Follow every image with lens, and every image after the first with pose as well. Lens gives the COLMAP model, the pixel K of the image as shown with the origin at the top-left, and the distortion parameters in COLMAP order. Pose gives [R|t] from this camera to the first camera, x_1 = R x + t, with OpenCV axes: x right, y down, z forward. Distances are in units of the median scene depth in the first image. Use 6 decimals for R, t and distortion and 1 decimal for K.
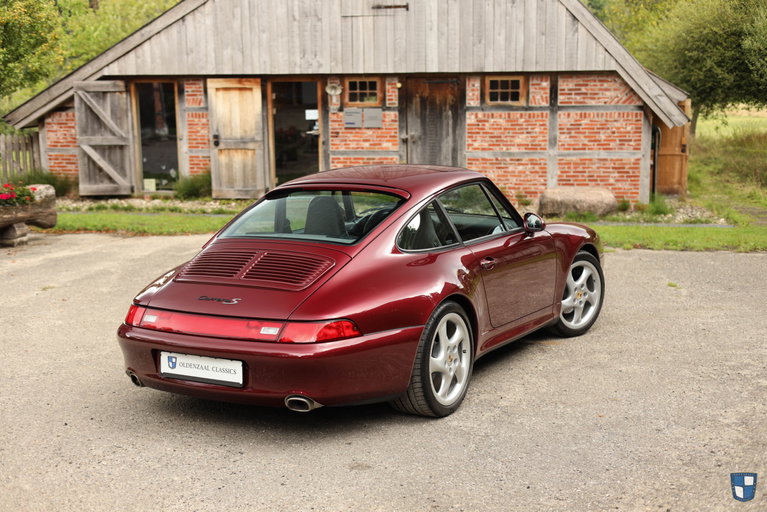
lens RADIAL K [[1087.9, 0, 383.5], [0, 1087.9, 256.0], [0, 0, 1]] dist [0.031318, -0.126246]
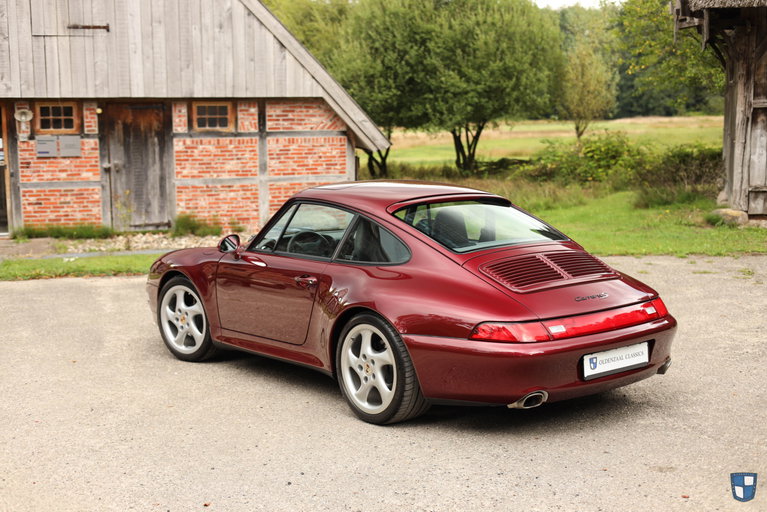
lens RADIAL K [[1087.9, 0, 383.5], [0, 1087.9, 256.0], [0, 0, 1]] dist [0.031318, -0.126246]
pose [[0.877514, -0.060800, 0.475681, -0.228054], [0.074804, 0.997142, -0.010545, -0.004553], [-0.473680, 0.044836, 0.879555, 0.068010]]
